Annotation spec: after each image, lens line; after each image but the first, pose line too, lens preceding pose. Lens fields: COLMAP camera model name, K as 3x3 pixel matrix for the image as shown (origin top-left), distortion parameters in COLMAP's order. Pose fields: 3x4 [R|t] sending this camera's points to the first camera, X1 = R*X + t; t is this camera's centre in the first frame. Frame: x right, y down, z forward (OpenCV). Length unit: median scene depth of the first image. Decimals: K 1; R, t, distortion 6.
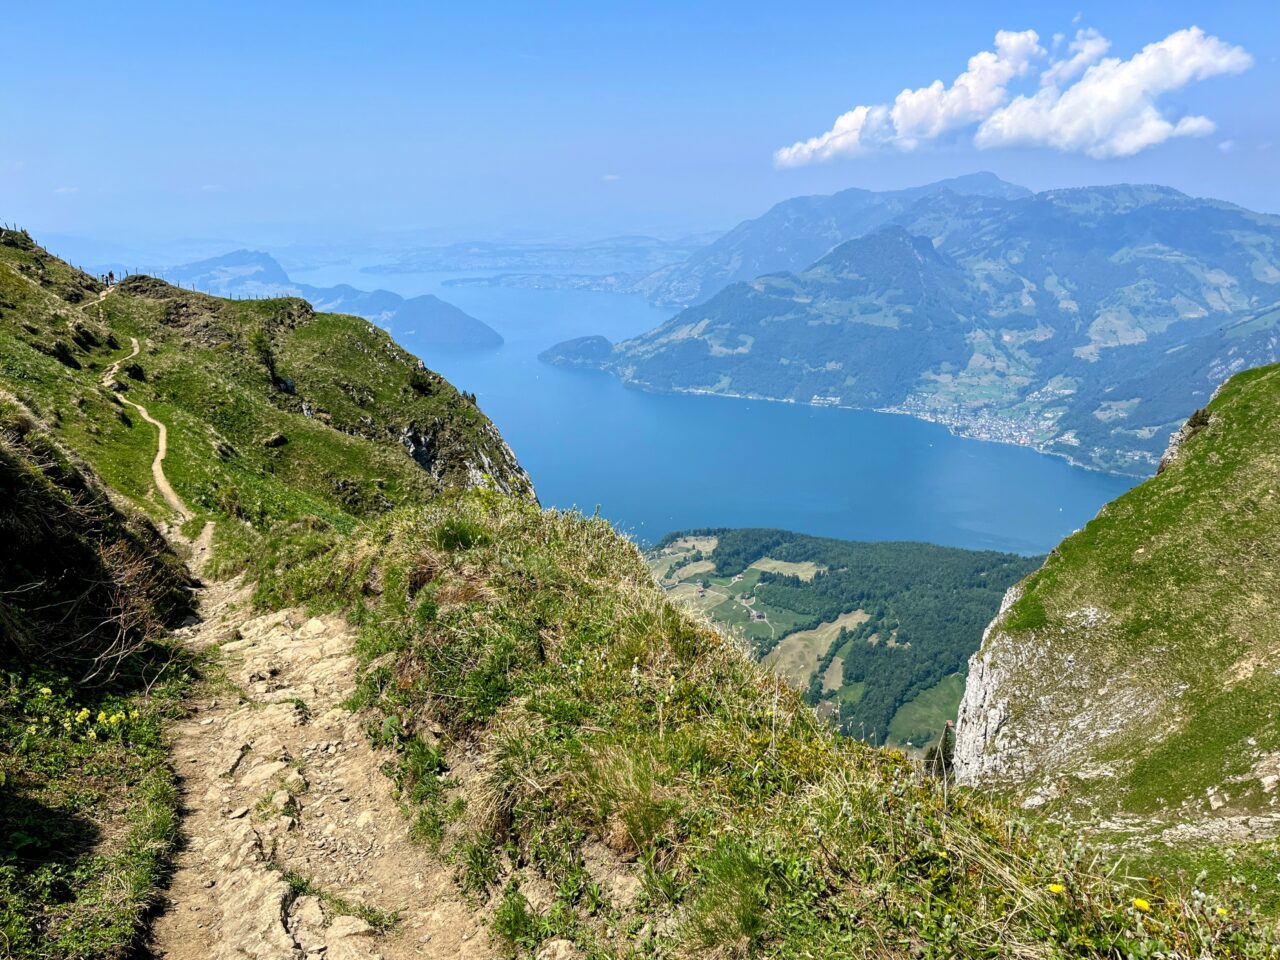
lens RADIAL K [[963.6, 0, 639.3], [0, 963.6, 474.5], [0, 0, 1]] dist [0.051147, -0.067593]
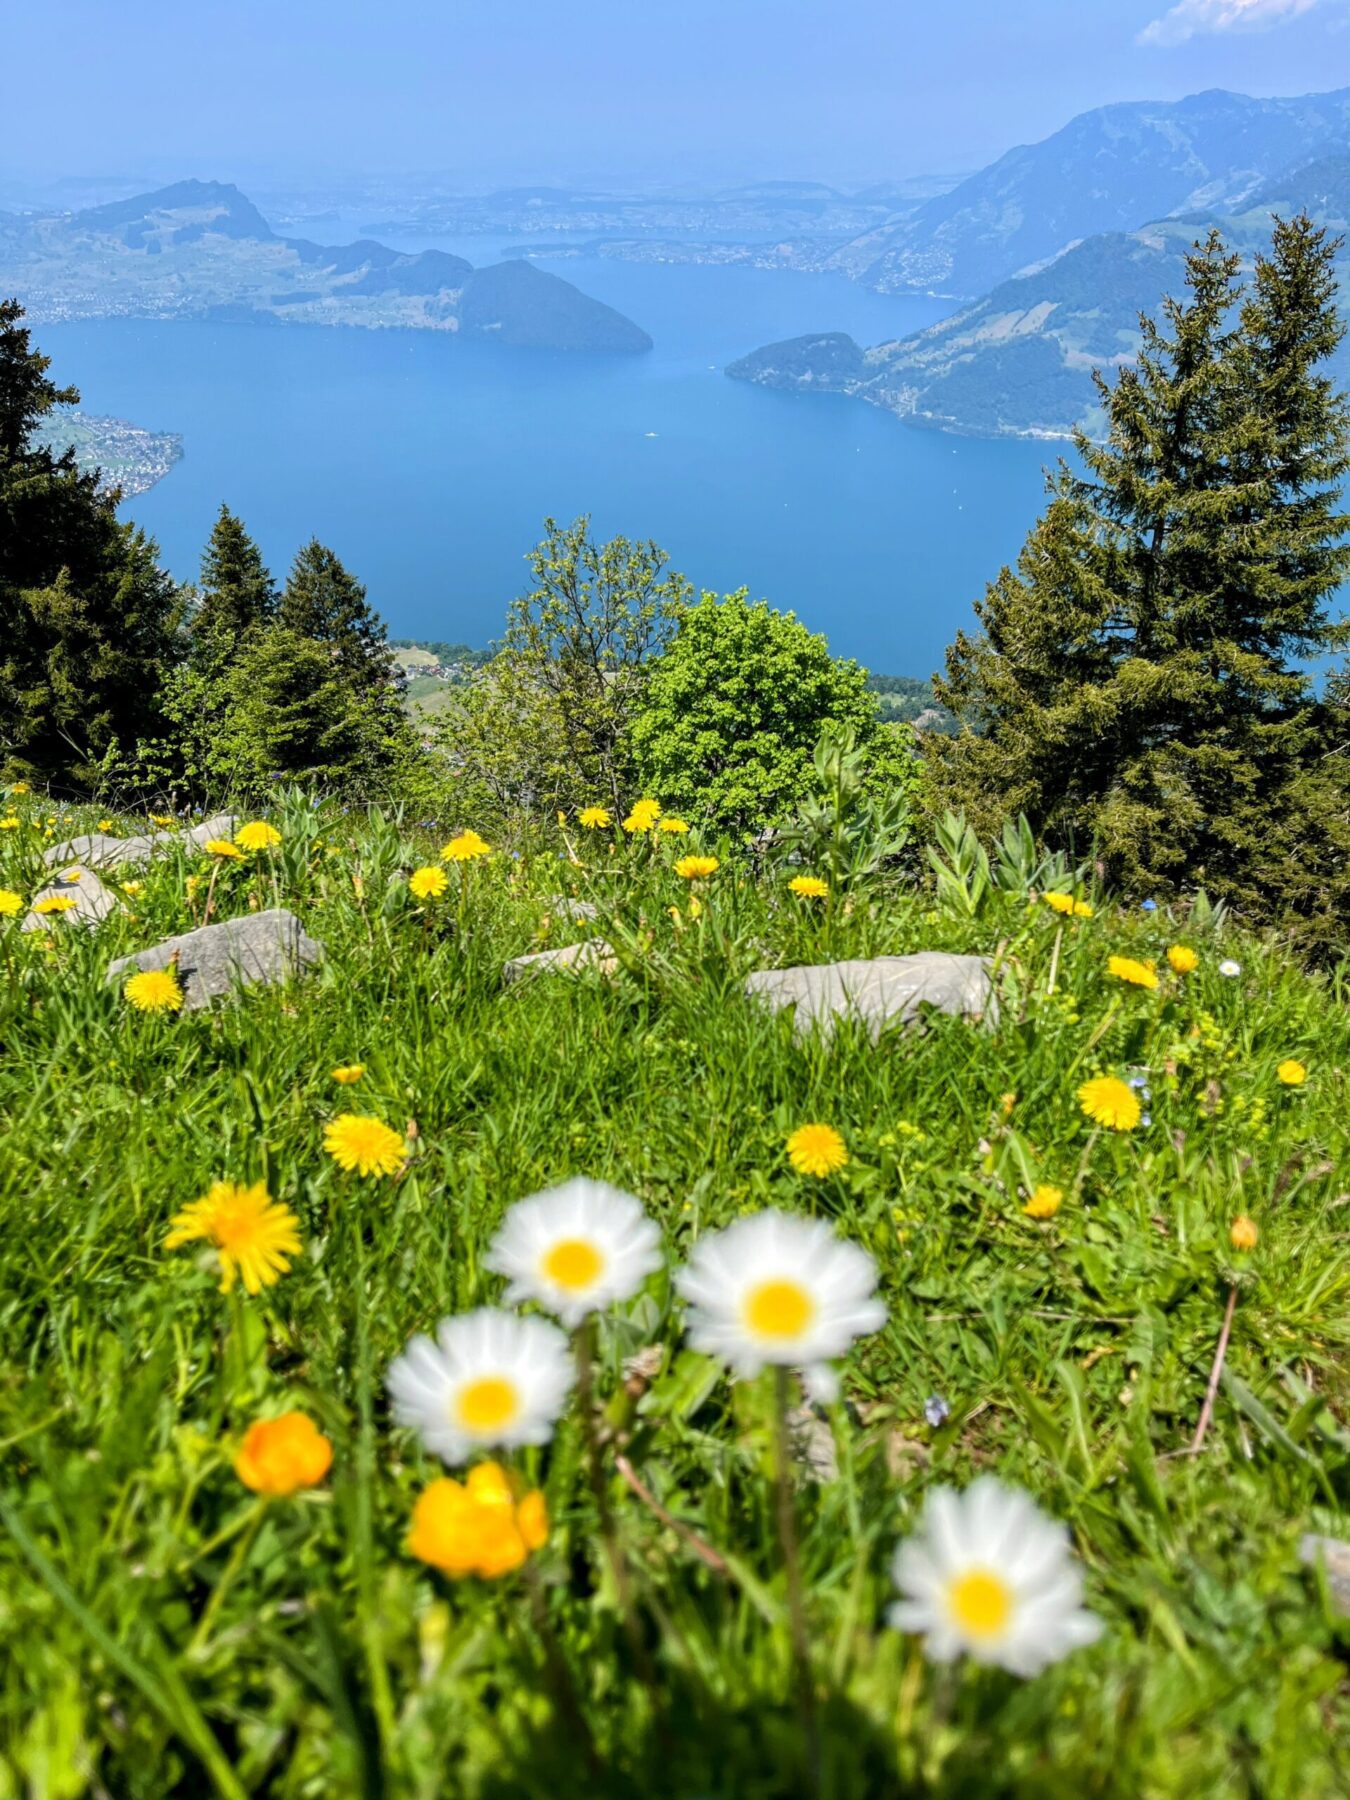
lens RADIAL K [[1355.1, 0, 685.2], [0, 1355.1, 897.4], [0, 0, 1]] dist [0.051147, -0.067593]
pose [[0.999128, 0.034033, -0.024202, -0.114805], [-0.027632, 0.973288, 0.227918, 0.002057], [0.031312, -0.227050, 0.973380, 0.136378]]
